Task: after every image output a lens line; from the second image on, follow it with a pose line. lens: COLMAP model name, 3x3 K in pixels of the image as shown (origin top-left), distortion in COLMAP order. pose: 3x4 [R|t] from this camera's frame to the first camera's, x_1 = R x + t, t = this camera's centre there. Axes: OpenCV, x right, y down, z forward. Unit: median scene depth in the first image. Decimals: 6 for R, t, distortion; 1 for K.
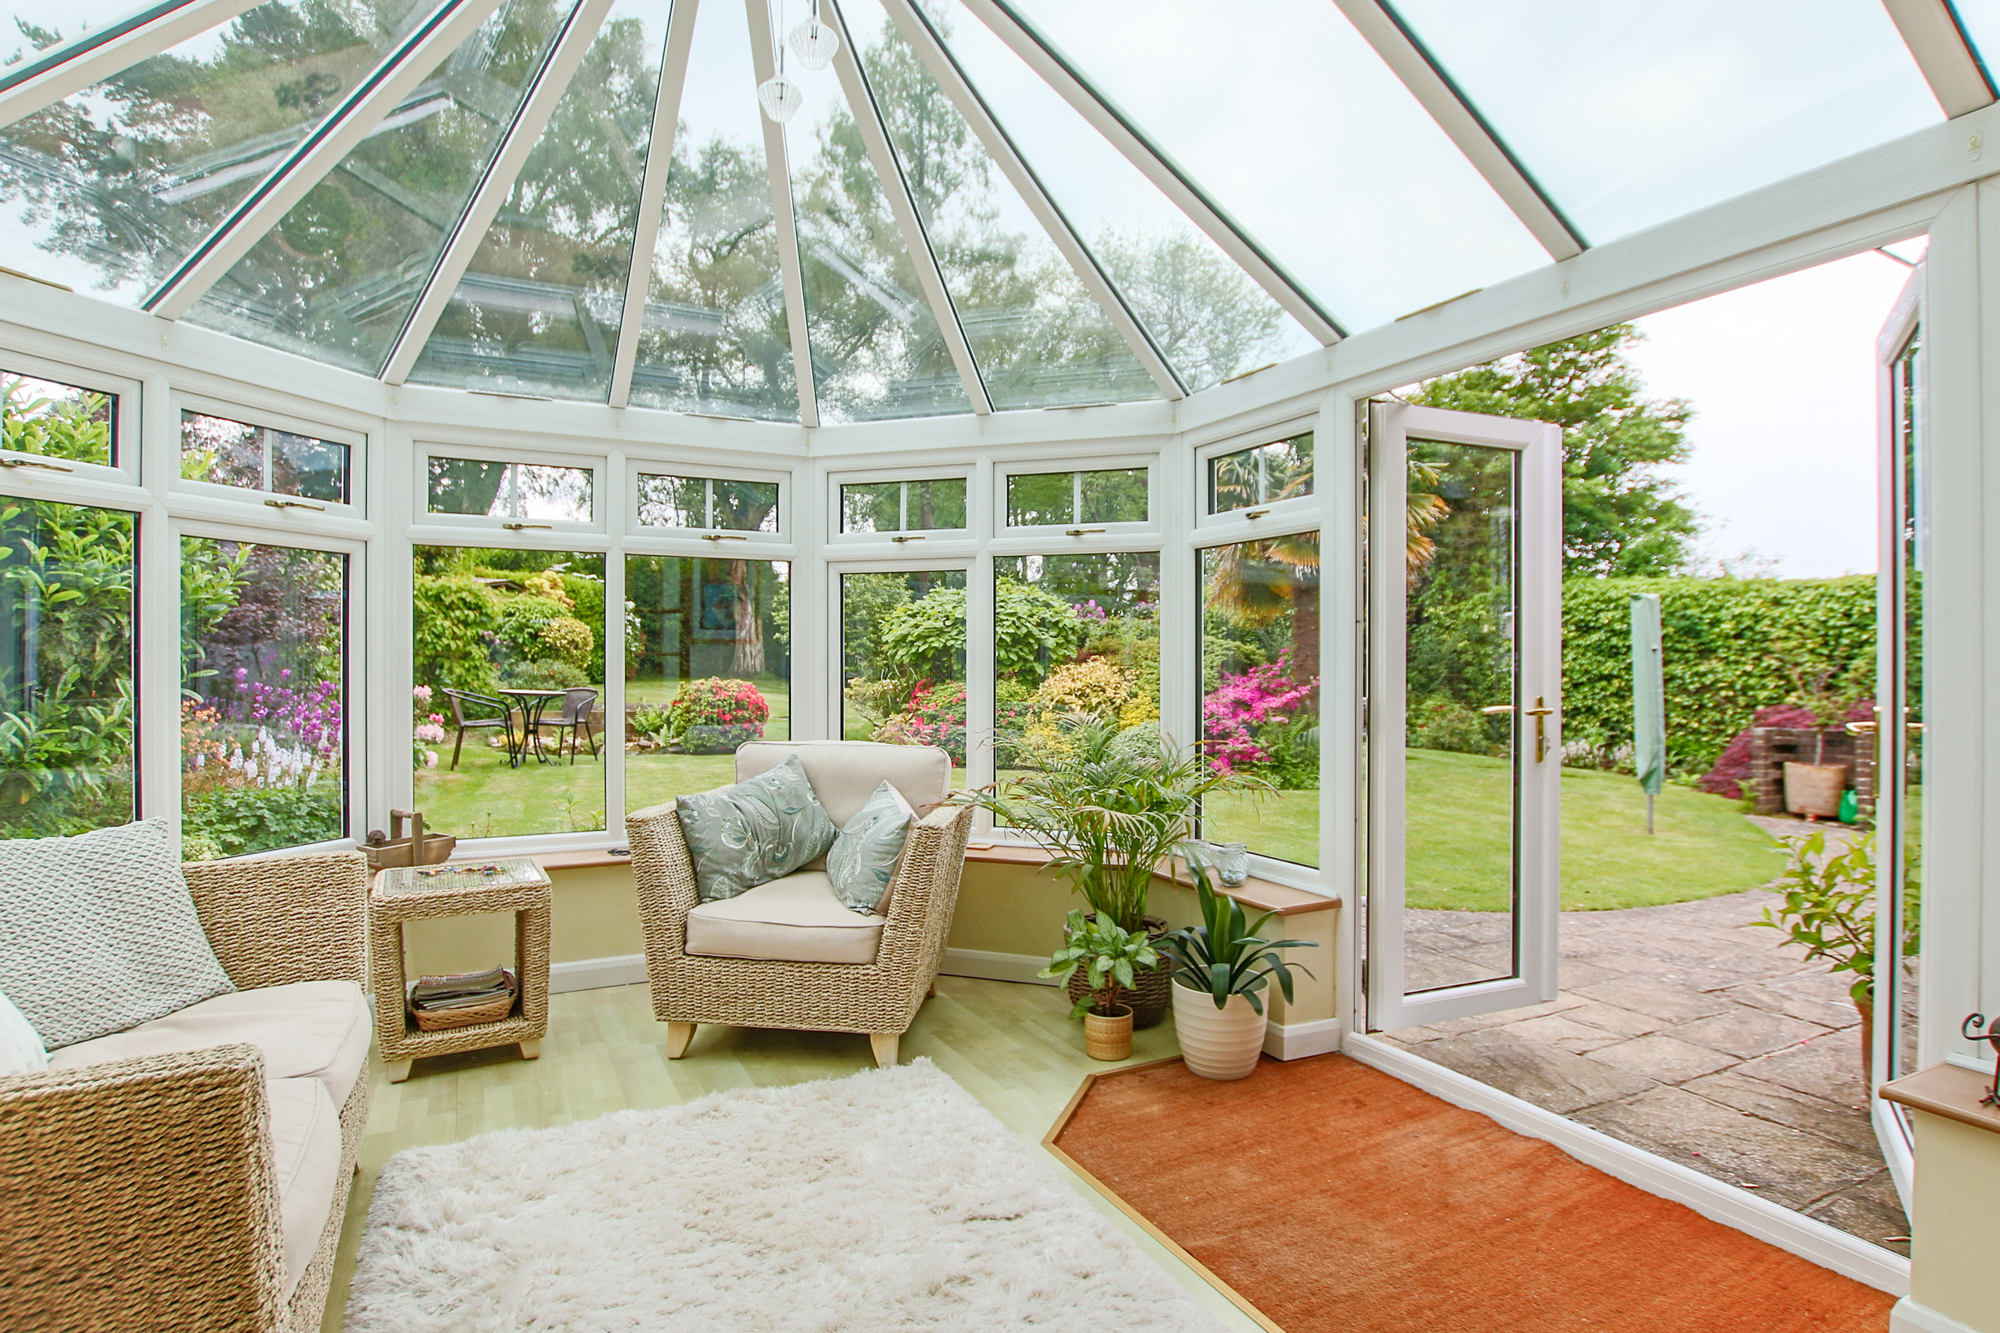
lens RADIAL K [[979.8, 0, 951.6], [0, 979.8, 650.4], [0, 0, 1]] dist [-0.016685, 0.000049]
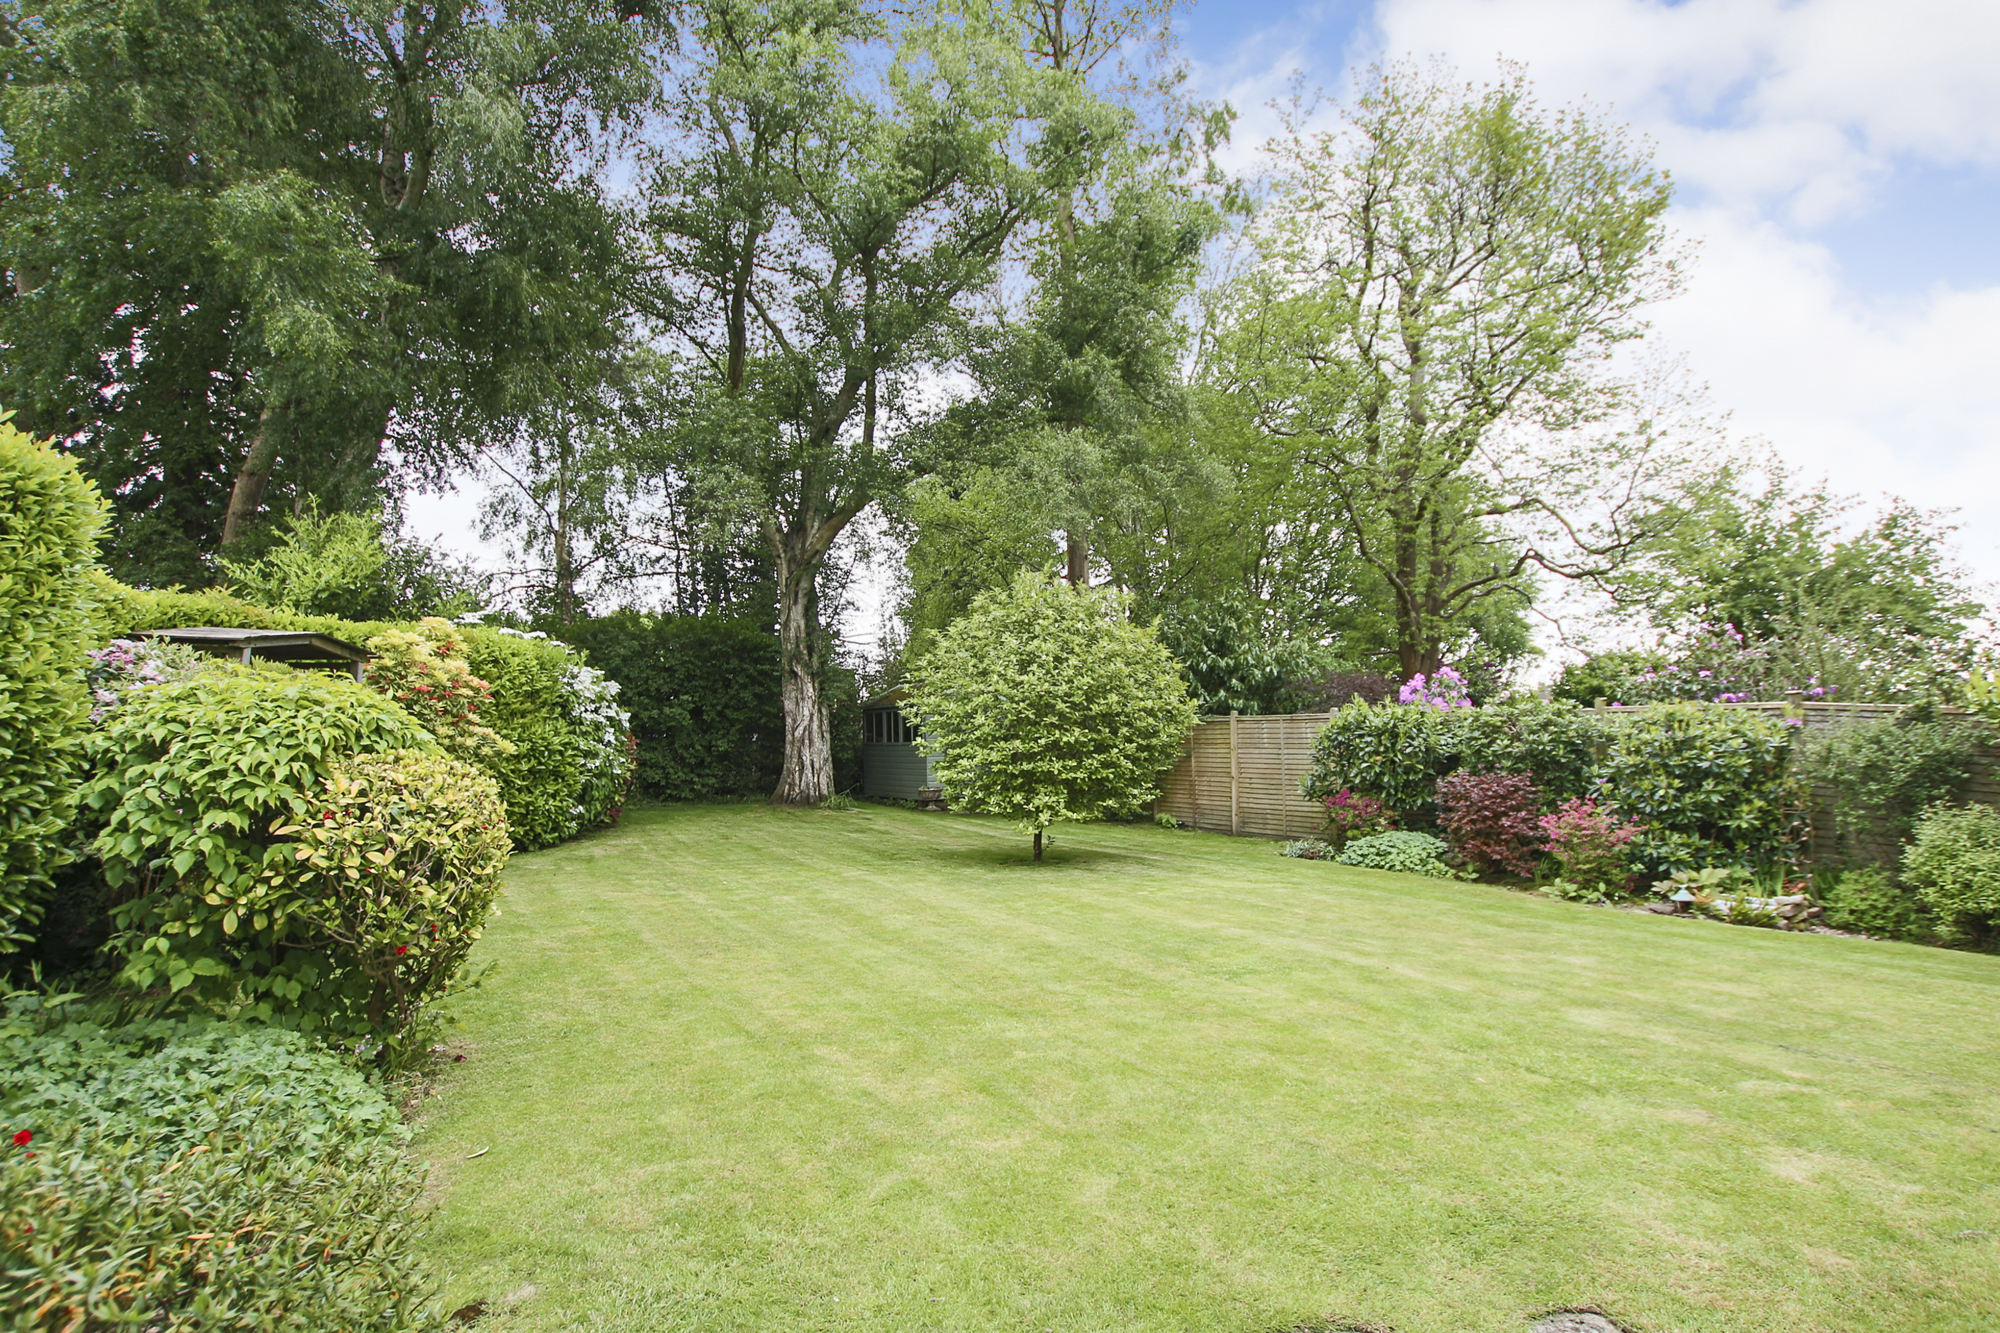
lens RADIAL K [[983.1, 0, 975.4], [0, 983.1, 663.5], [0, 0, 1]] dist [-0.016513, 0.000085]
pose [[0.998316, -0.011374, 0.056891, -0.353029], [0.014741, 0.998143, -0.059110, -0.054605], [-0.056113, 0.059849, 0.996629, 1.005292]]
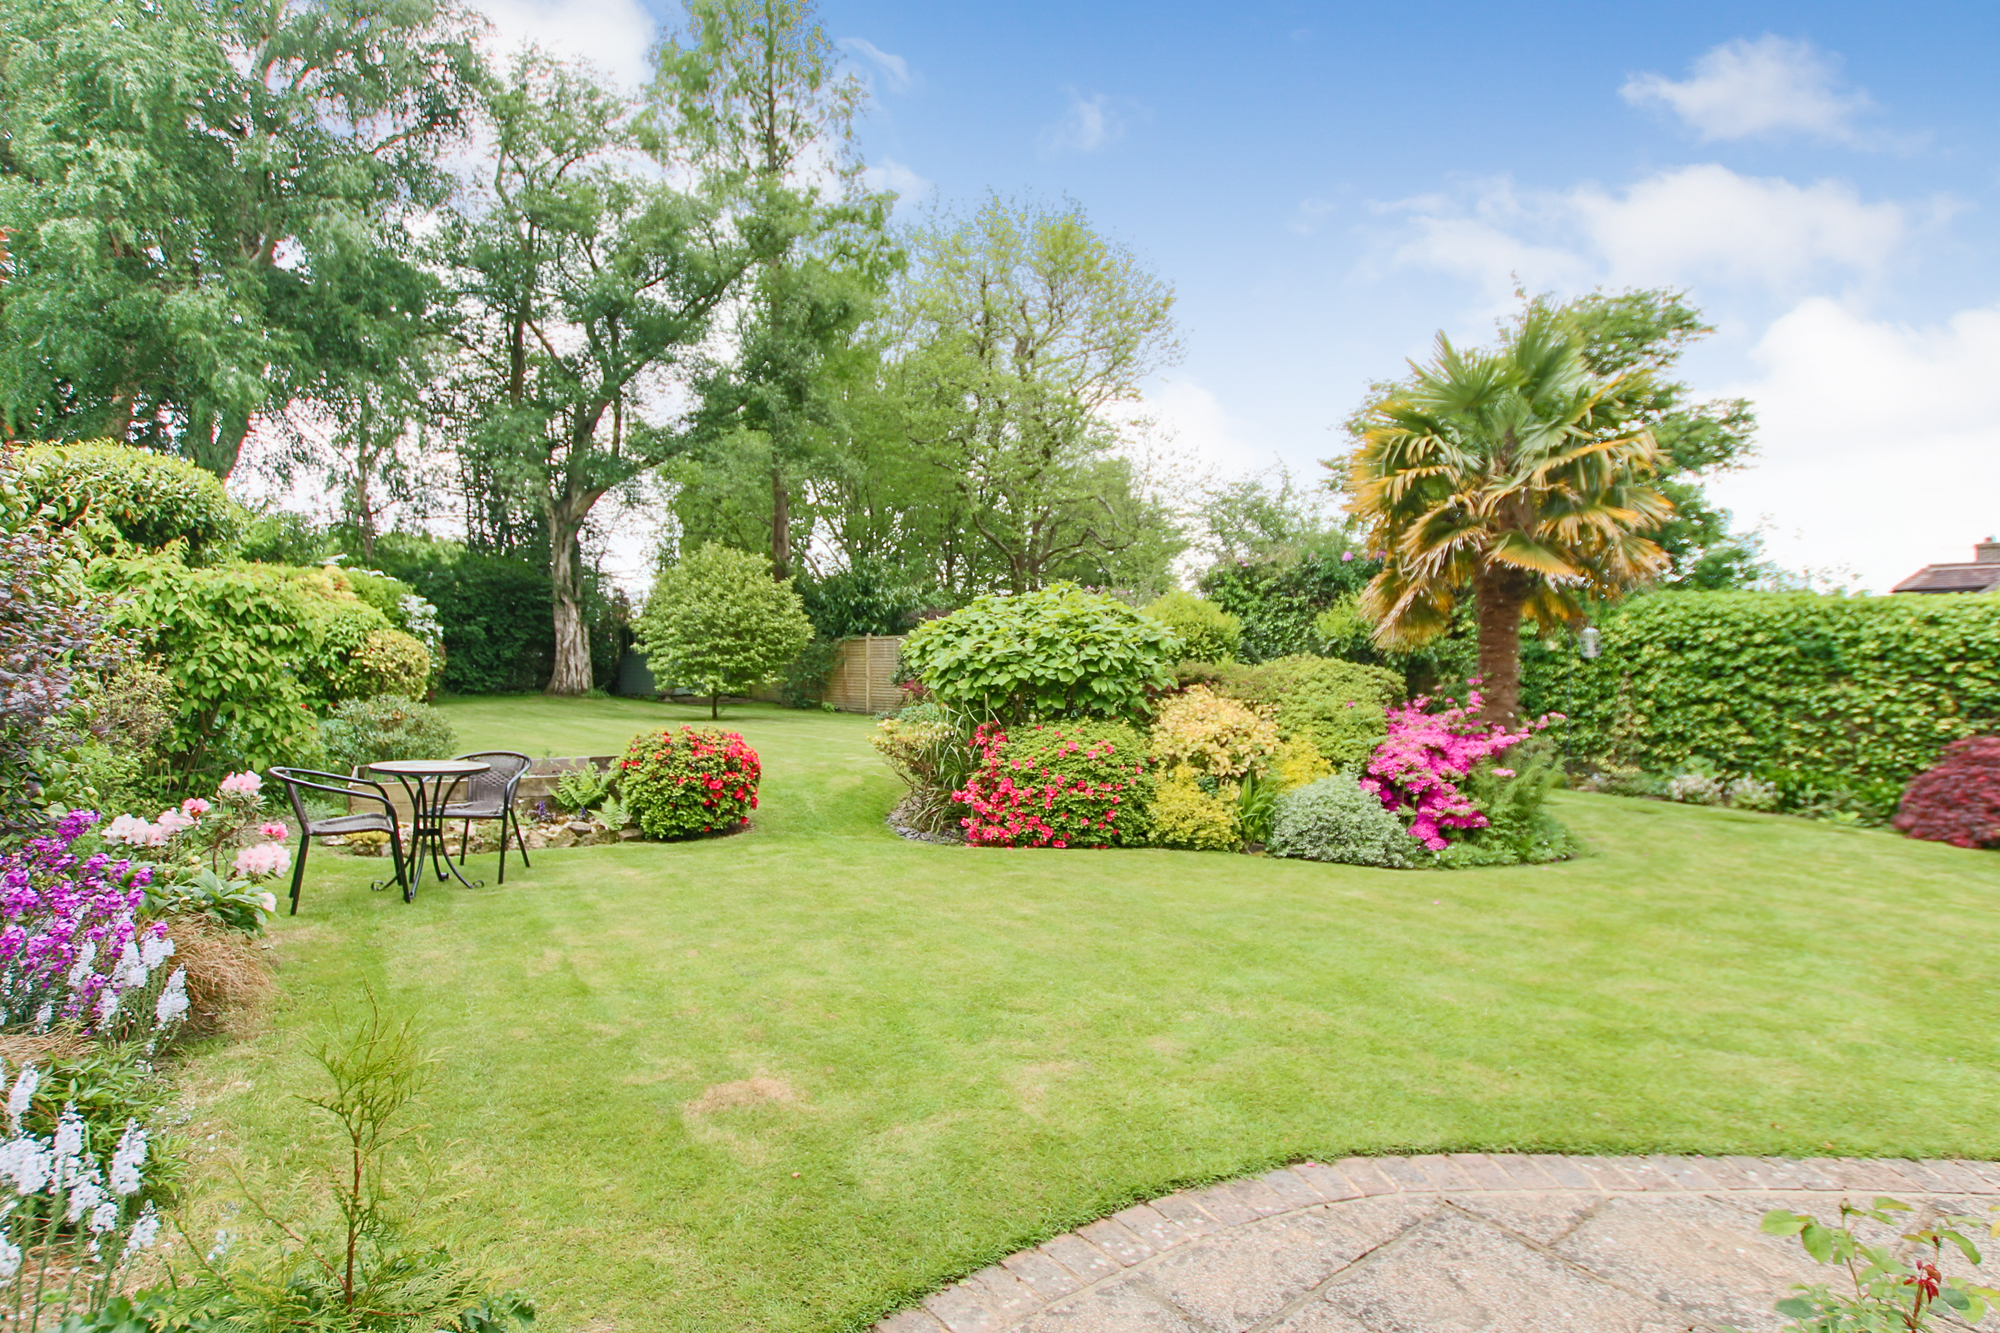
lens RADIAL K [[979.8, 0, 951.6], [0, 979.8, 650.4], [0, 0, 1]] dist [-0.016685, 0.000049]
pose [[0.971919, -0.004202, 0.235277, -0.229108], [0.004605, 0.999989, -0.001162, -0.022642], [-0.235269, 0.002213, 0.971928, 0.303812]]
